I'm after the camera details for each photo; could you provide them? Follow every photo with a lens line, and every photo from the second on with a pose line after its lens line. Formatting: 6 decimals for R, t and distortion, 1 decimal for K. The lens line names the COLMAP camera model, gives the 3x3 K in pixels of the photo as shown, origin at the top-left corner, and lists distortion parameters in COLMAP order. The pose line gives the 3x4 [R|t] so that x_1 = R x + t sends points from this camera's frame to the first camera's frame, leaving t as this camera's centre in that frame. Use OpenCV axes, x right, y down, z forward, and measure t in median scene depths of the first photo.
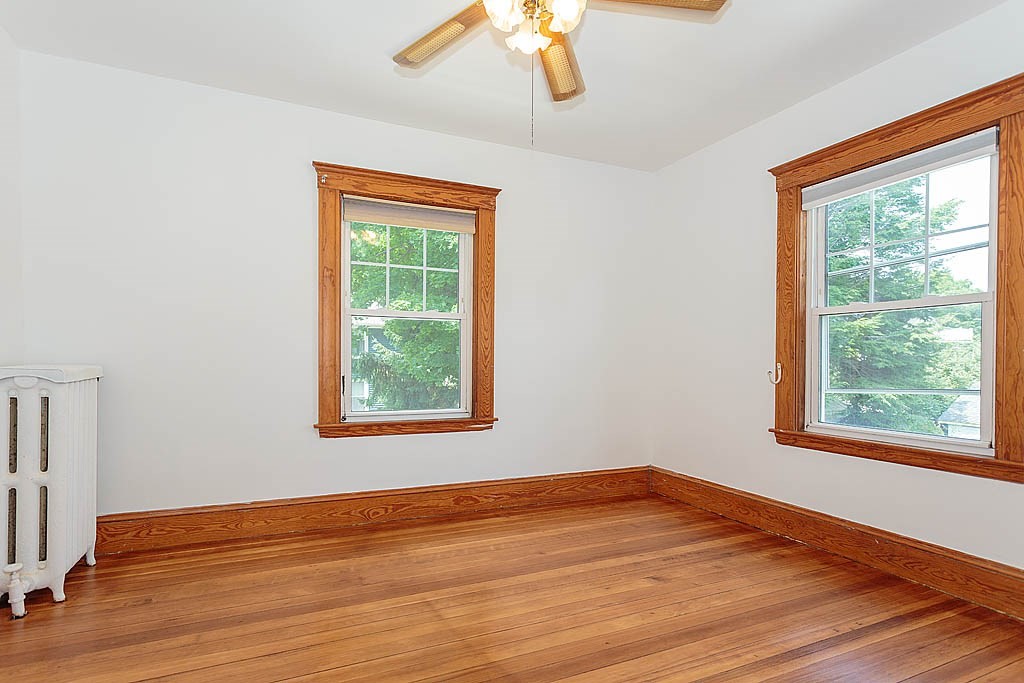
lens RADIAL K [[504.4, 0, 470.1], [0, 504.4, 367.9], [0, 0, 1]] dist [0.007663, 0.000724]
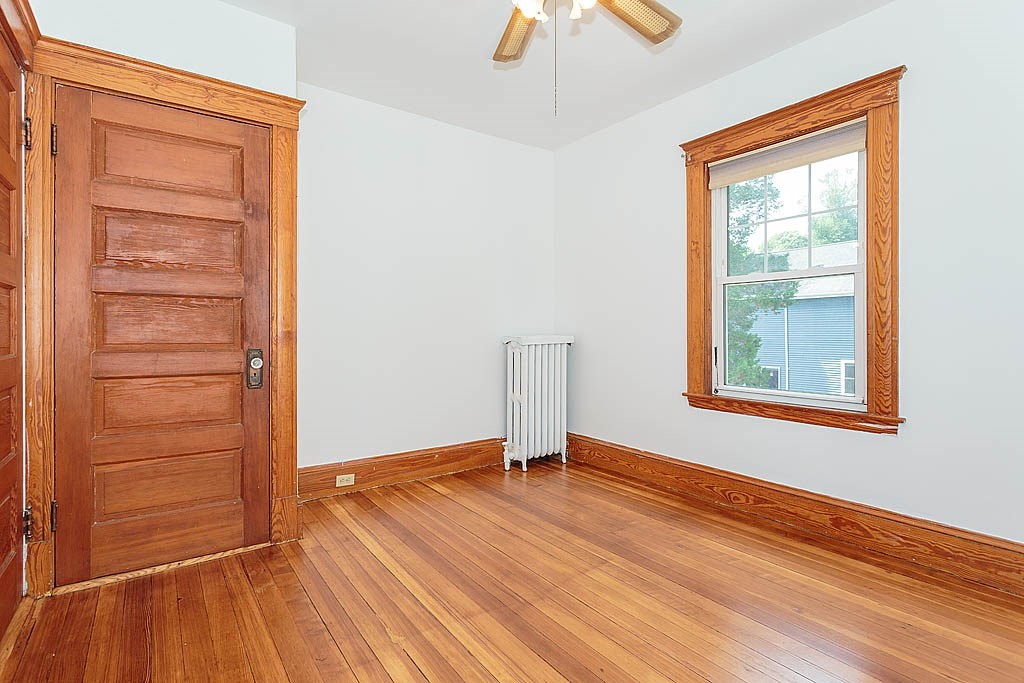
lens RADIAL K [[504.4, 0, 508.1], [0, 504.4, 334.7], [0, 0, 1]] dist [0.007663, 0.000724]
pose [[0.235850, -0.002343, -0.971787, 0.609923], [-0.014747, 0.999873, -0.005990, 0.003381], [0.971677, 0.015743, 0.235786, 0.381186]]
